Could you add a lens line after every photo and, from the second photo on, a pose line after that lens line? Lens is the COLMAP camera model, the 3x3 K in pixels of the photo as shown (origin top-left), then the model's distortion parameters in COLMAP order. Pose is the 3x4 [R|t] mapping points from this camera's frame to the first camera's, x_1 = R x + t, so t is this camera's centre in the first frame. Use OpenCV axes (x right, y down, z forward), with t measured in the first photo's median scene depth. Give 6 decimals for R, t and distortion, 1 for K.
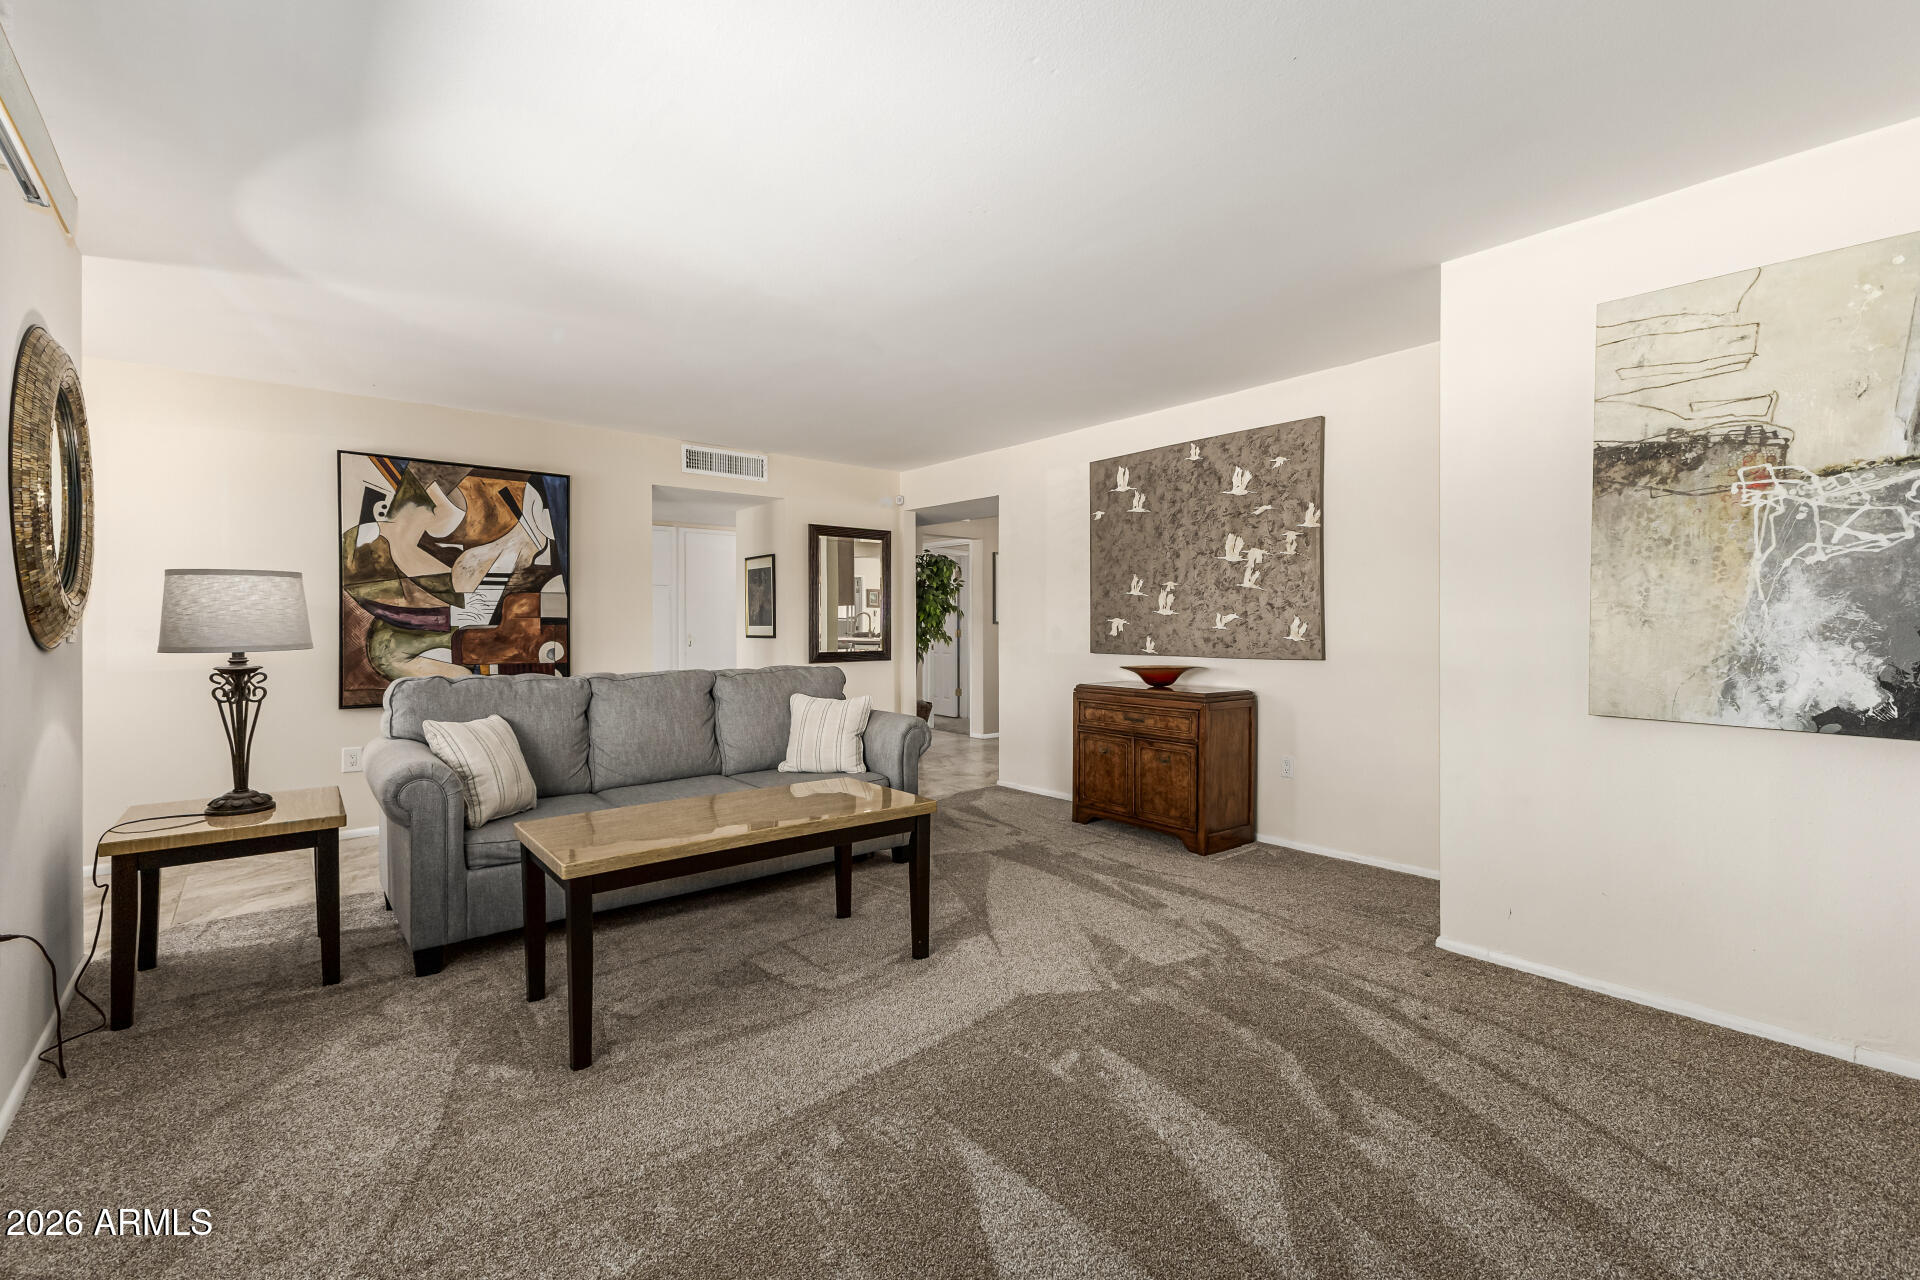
lens RADIAL K [[834.8, 0, 968.9], [0, 834.8, 634.3], [0, 0, 1]] dist [0.015137, -0.004976]
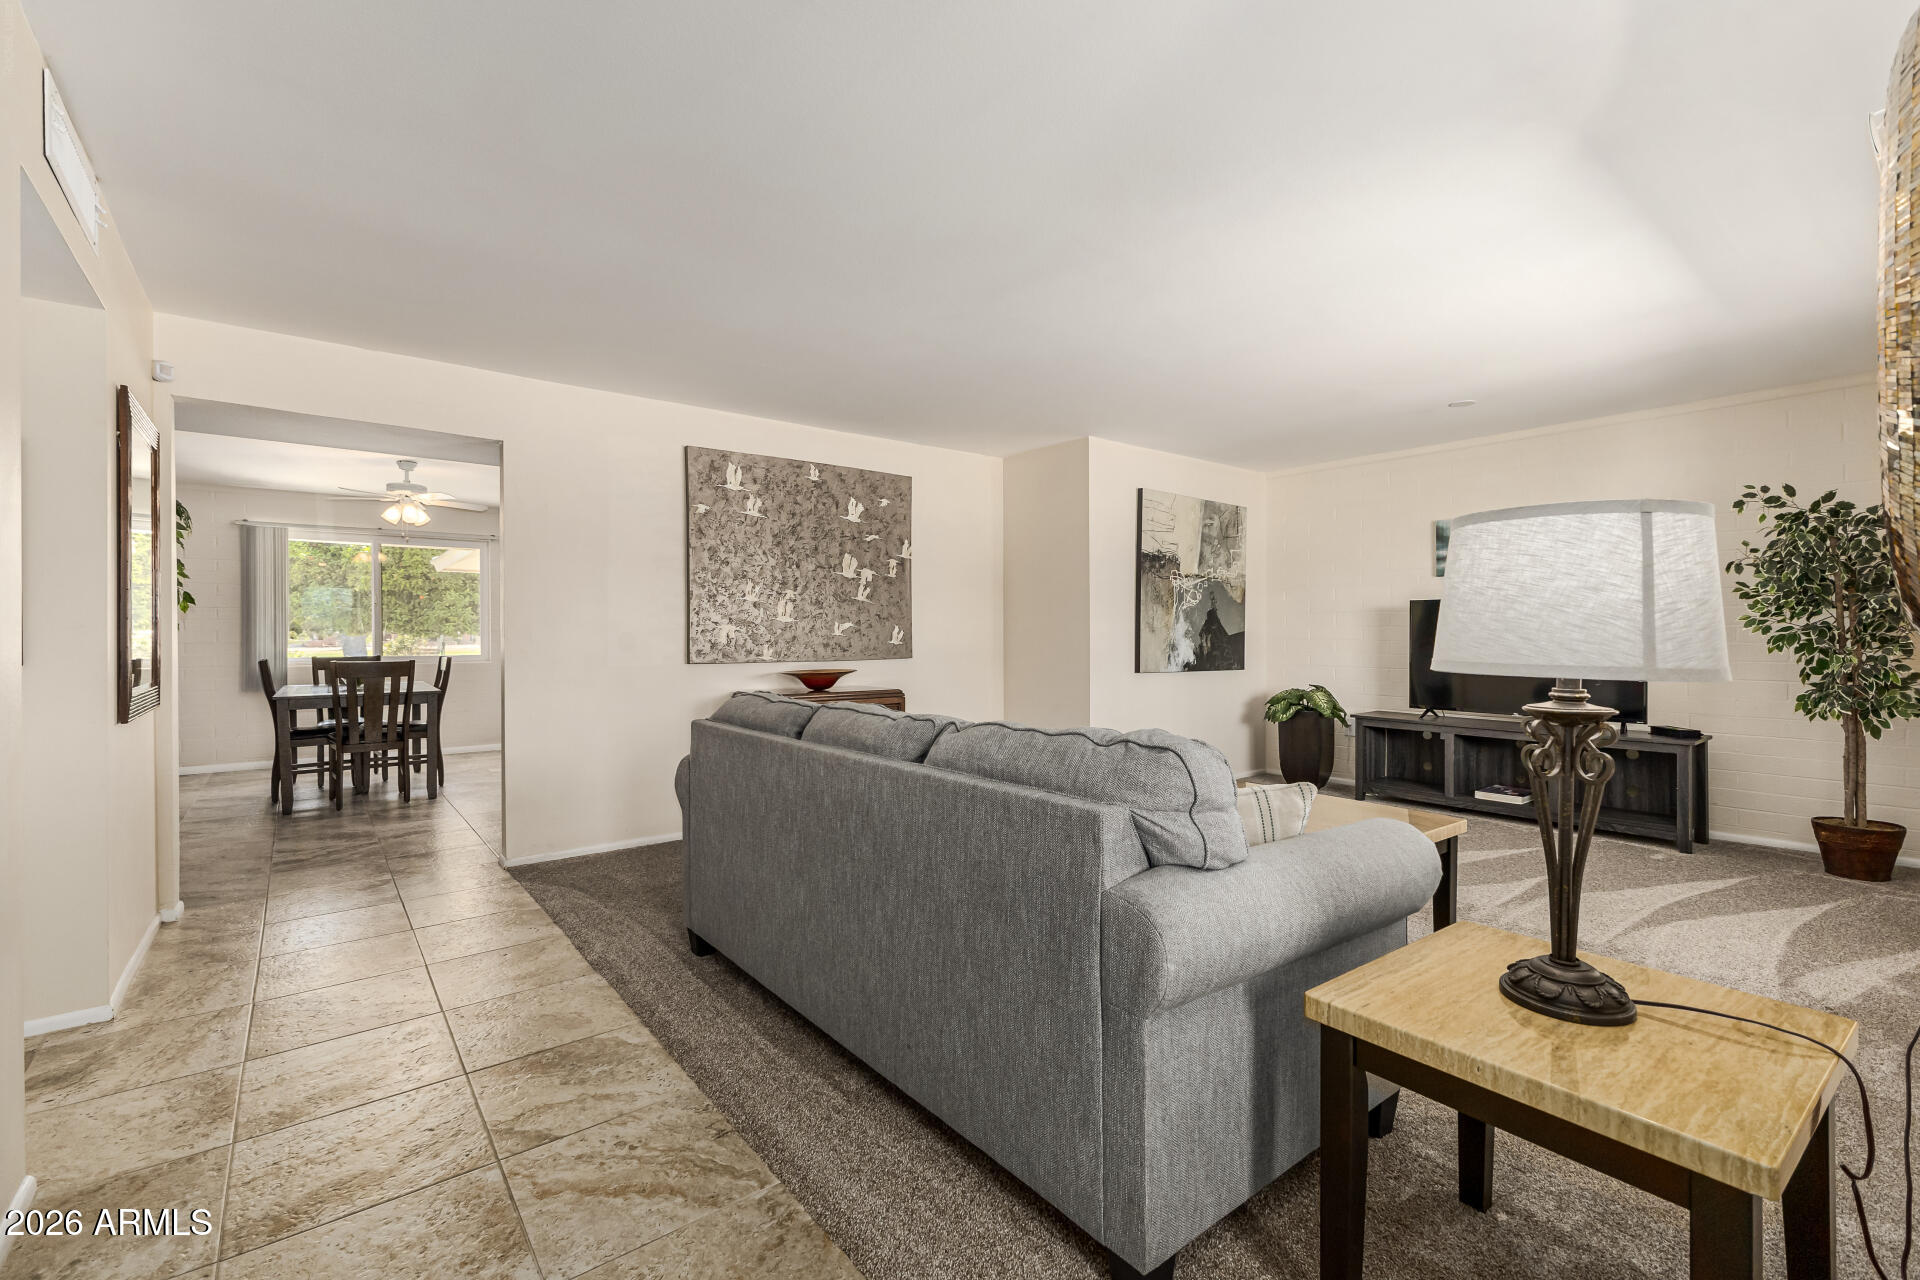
lens RADIAL K [[834.8, 0, 968.9], [0, 834.8, 634.3], [0, 0, 1]] dist [0.015137, -0.004976]
pose [[0.027241, -0.006264, 0.999609, -0.853282], [0.009850, 0.999933, 0.005997, -0.013388], [-0.999580, 0.009683, 0.027301, 0.809794]]
